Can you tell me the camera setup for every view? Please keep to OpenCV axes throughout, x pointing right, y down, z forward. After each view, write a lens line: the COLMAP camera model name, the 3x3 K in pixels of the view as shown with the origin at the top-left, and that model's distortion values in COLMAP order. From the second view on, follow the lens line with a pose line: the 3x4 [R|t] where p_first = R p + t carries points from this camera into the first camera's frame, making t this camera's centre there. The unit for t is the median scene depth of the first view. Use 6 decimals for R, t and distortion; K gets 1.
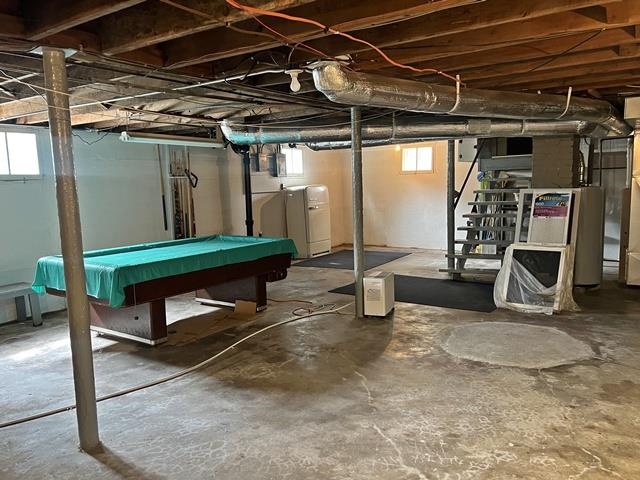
lens RADIAL K [[502.4, 0, 323.6], [0, 502.4, 242.2], [0, 0, 1]] dist [0.058642, -0.066577]
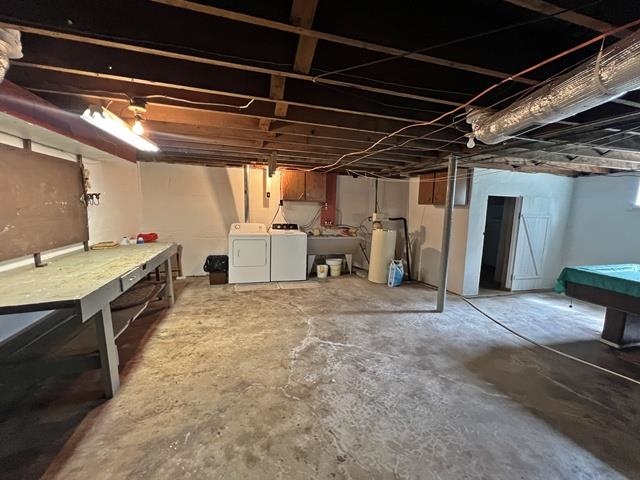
lens RADIAL K [[260.8, 0, 317.6], [0, 260.8, 240.8], [0, 0, 1]] dist [0.000601, -0.000025]
pose [[-0.624756, 0.110853, -0.772912, 0.856738], [-0.107510, 0.968231, 0.225768, -0.161363], [0.773384, 0.224145, -0.592990, 1.190190]]
